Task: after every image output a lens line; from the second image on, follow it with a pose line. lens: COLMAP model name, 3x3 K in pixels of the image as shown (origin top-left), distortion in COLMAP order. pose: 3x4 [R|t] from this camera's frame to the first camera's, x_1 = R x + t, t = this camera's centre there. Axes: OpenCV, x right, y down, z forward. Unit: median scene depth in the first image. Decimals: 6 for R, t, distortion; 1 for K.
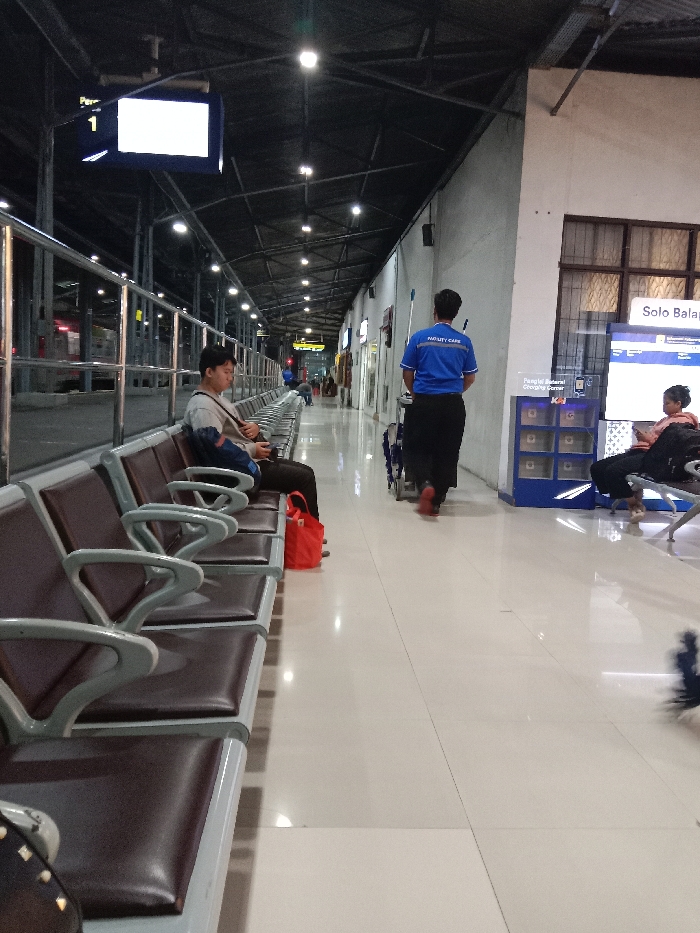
lens RADIAL K [[756.0, 0, 350.0], [0, 756.0, 466.5], [0, 0, 1]] dist [0.059330, -0.142381]
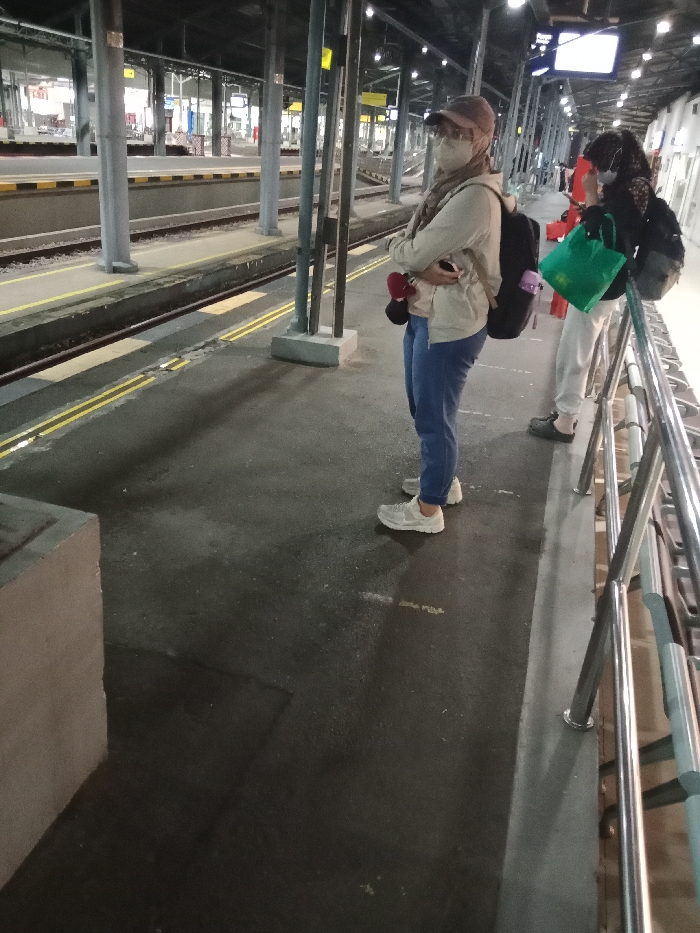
lens RADIAL K [[740.4, 0, 350.0], [0, 740.4, 466.5], [0, 0, 1]] dist [-0.008737, 0.003590]
pose [[0.939371, 0.165564, -0.300284, -0.098779], [-0.073597, 0.952652, 0.295023, -0.033960], [0.334911, -0.255036, 0.907078, -0.807213]]
